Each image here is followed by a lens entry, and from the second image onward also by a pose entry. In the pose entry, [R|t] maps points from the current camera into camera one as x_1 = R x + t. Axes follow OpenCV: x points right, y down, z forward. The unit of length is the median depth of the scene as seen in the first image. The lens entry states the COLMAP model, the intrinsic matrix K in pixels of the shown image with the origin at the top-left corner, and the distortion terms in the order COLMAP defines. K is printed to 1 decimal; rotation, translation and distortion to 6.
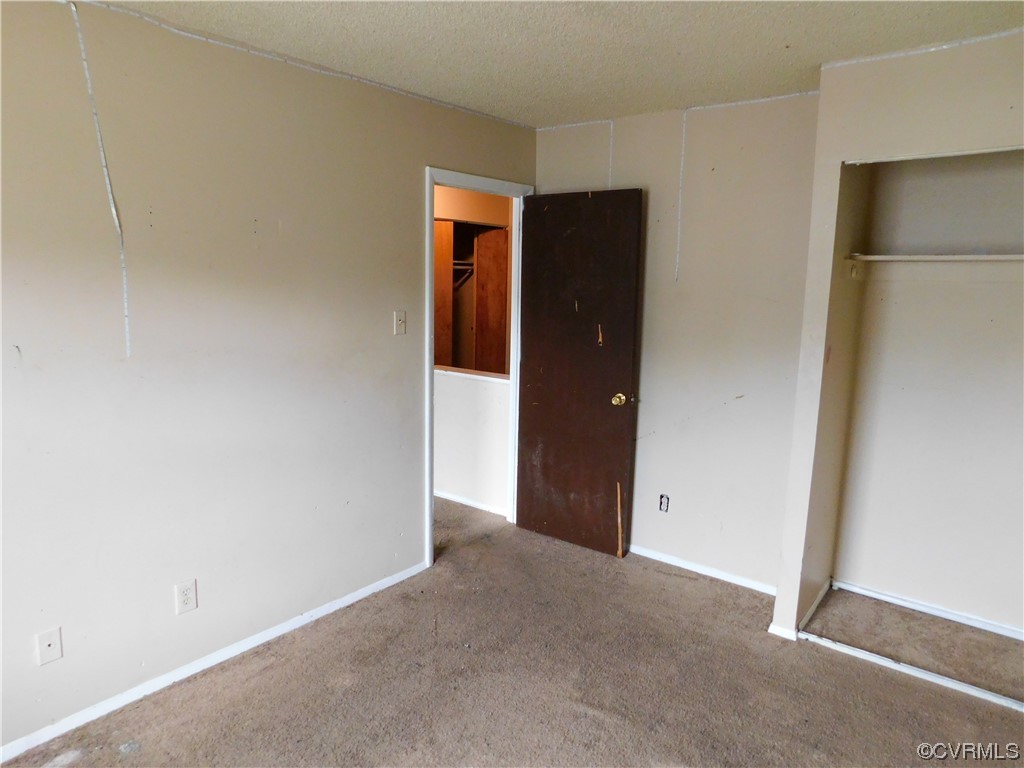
lens RADIAL K [[672.6, 0, 504.6], [0, 672.6, 380.1], [0, 0, 1]] dist [-0.070148, 0.049367]
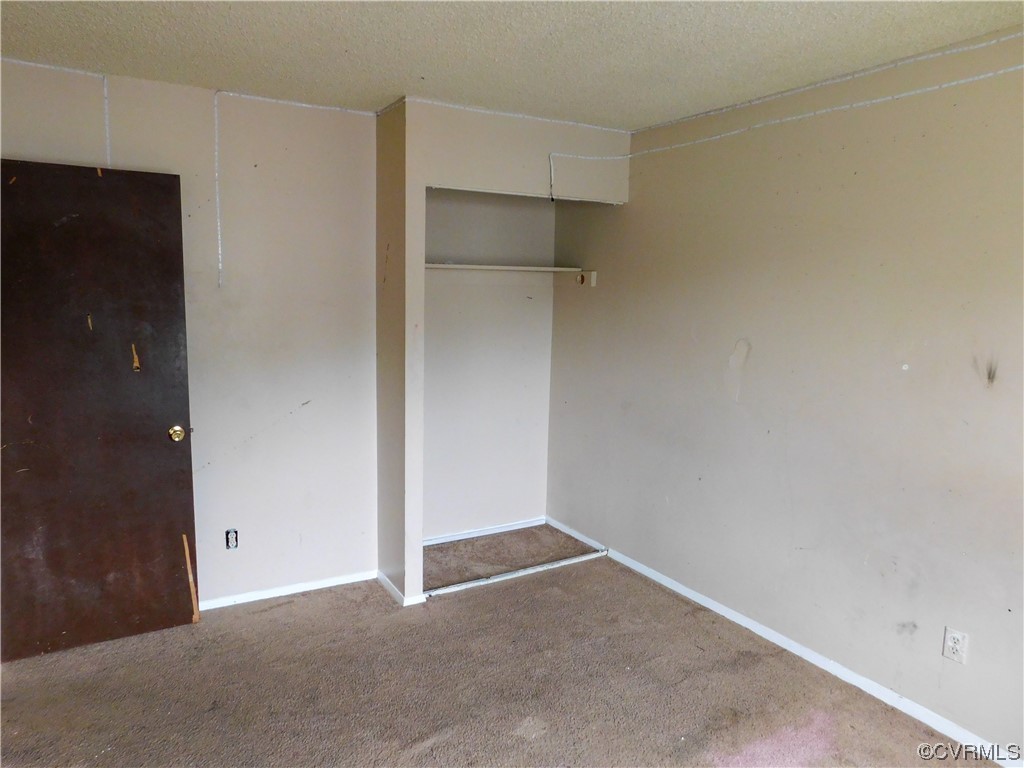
lens RADIAL K [[672.6, 0, 506.5], [0, 672.6, 379.9], [0, 0, 1]] dist [-0.070148, 0.049367]
pose [[0.356465, -0.136968, 0.924215, -0.432701], [0.132771, 0.986583, 0.095002, -0.060530], [-0.924827, 0.088844, 0.369868, 0.339656]]
